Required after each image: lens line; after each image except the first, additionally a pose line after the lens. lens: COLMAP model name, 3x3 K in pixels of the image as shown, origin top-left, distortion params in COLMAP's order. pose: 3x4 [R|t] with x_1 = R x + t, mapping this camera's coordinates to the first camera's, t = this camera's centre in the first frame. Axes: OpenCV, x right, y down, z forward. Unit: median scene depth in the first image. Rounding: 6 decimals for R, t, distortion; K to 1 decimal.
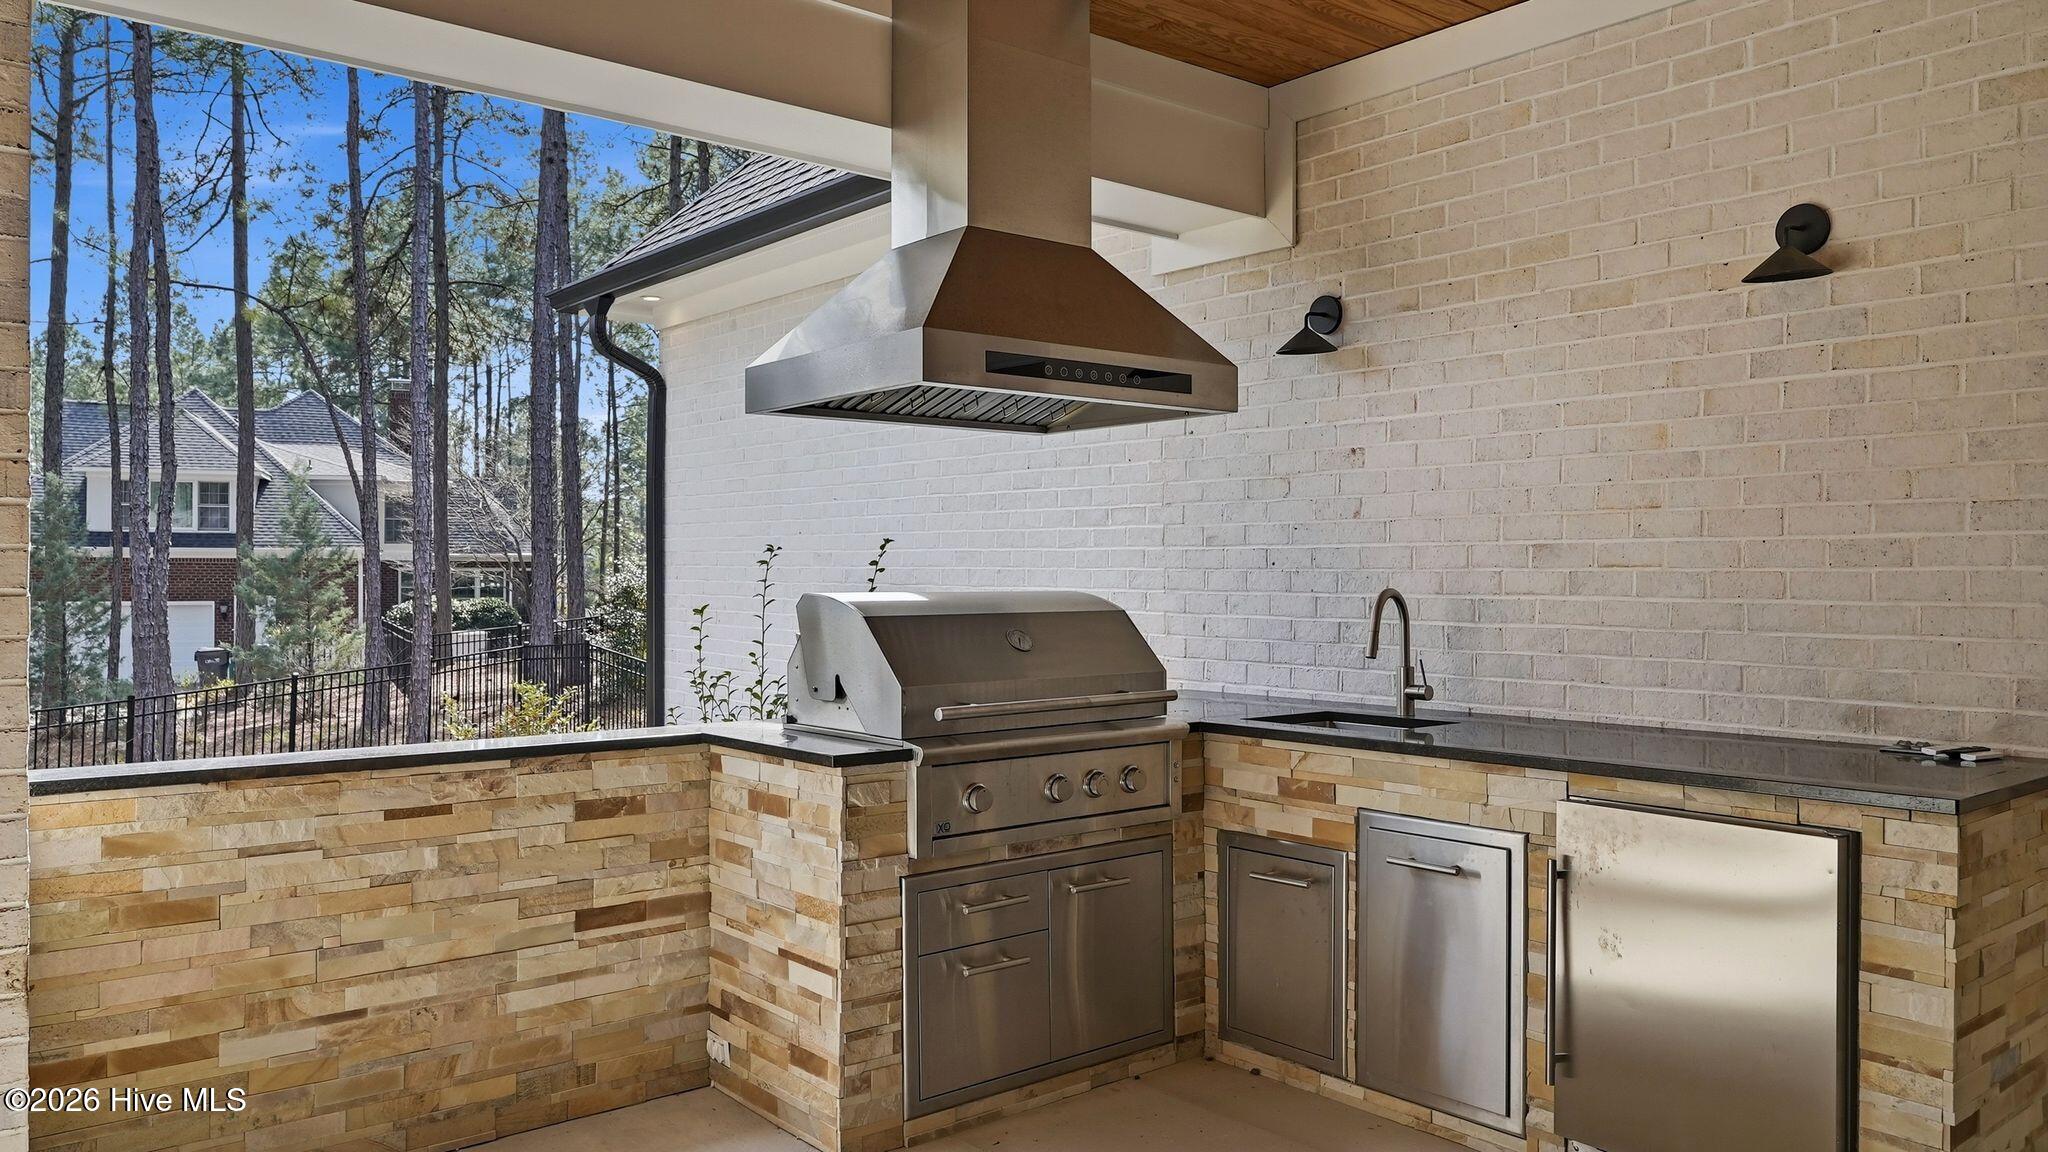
lens RADIAL K [[1469.7, 0, 1026.1], [0, 1469.7, 575.2], [0, 0, 1]] dist [0.009828, 0.002016]
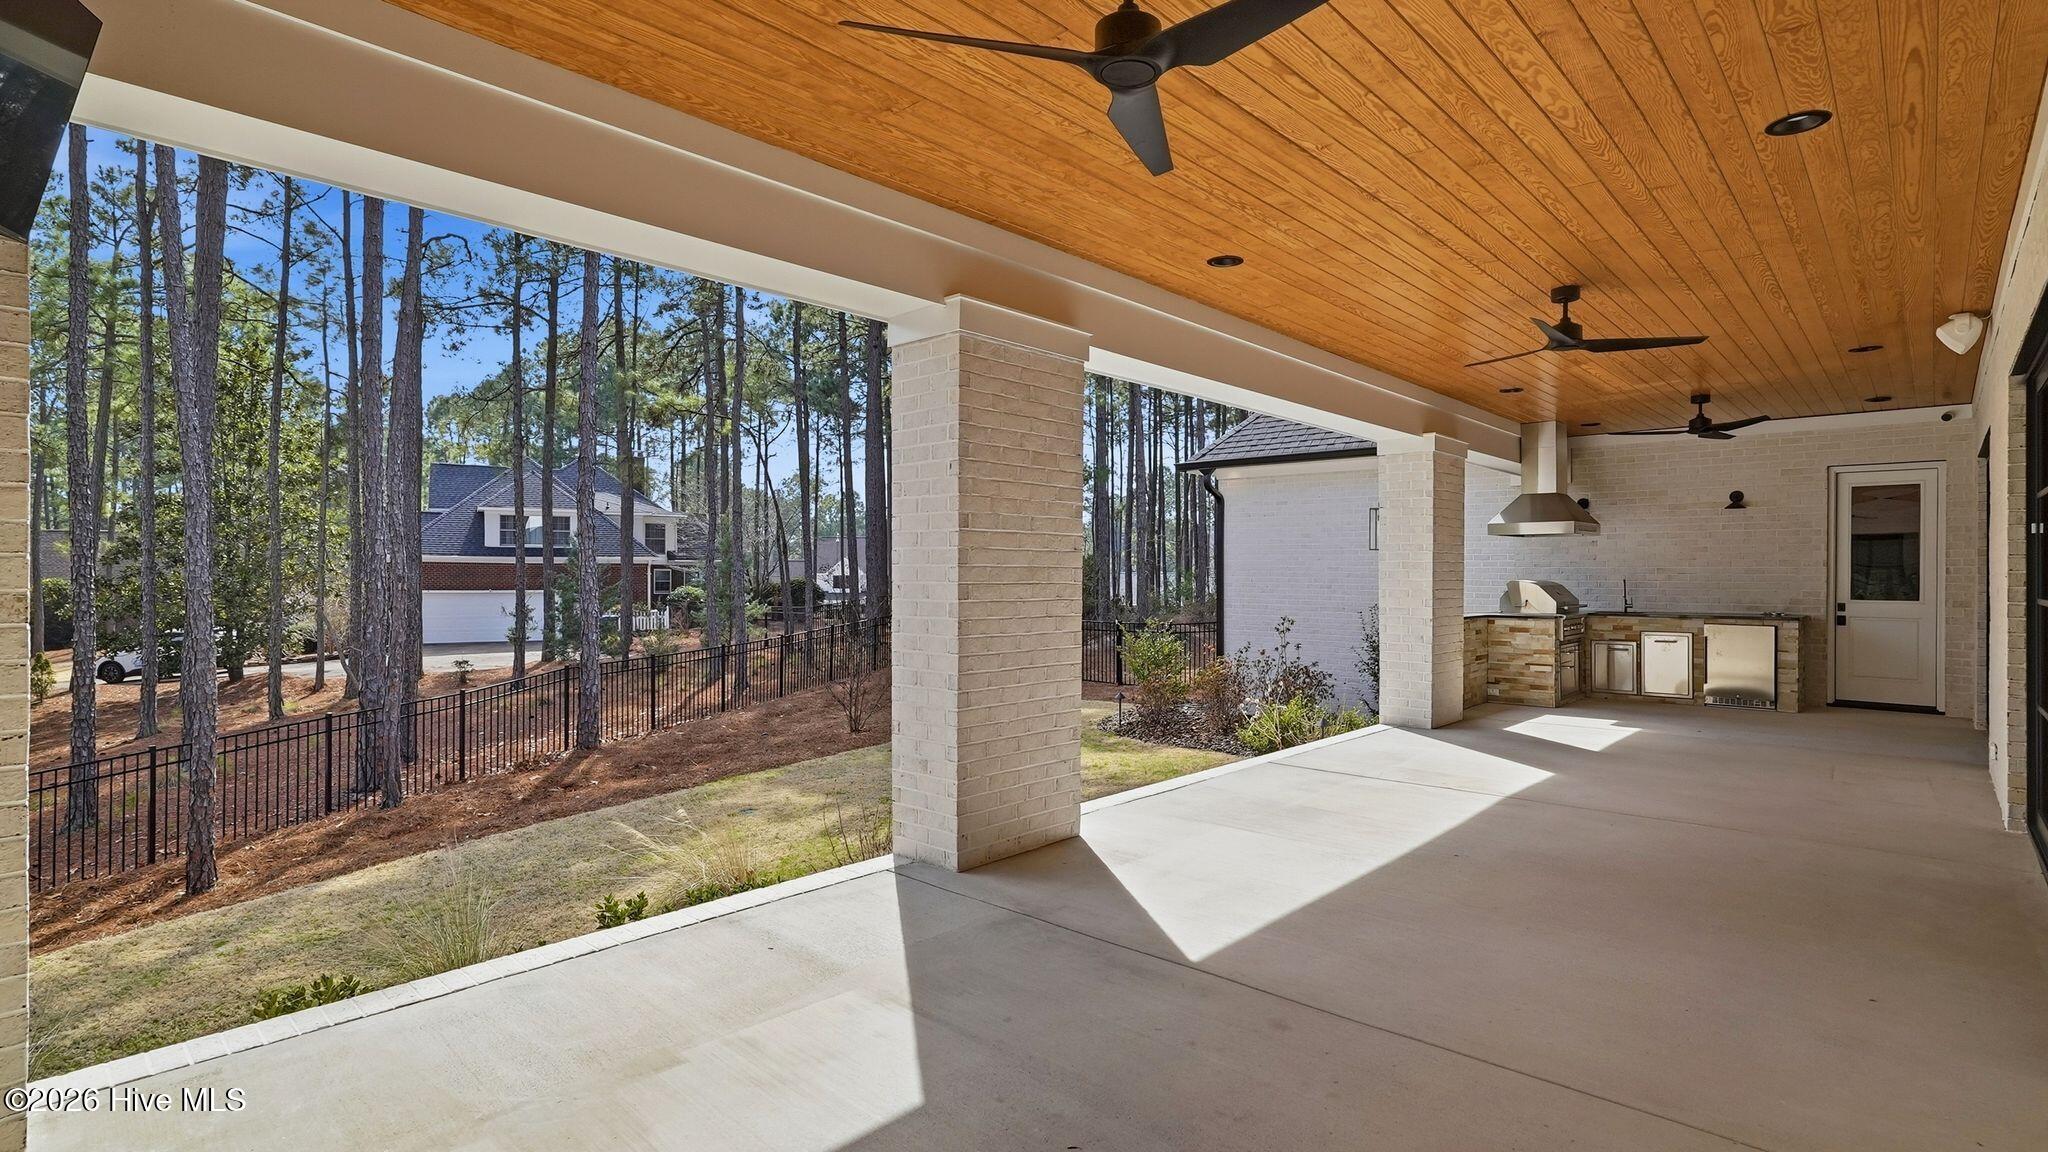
lens RADIAL K [[999.6, 0, 1017.3], [0, 999.6, 572.9], [0, 0, 1]] dist [0.000532, -0.000196]
pose [[0.989791, 0.001511, 0.142517, -1.915603], [-0.001354, 0.999998, -0.001200, -0.002652], [-0.142519, 0.000995, 0.989792, -1.556000]]
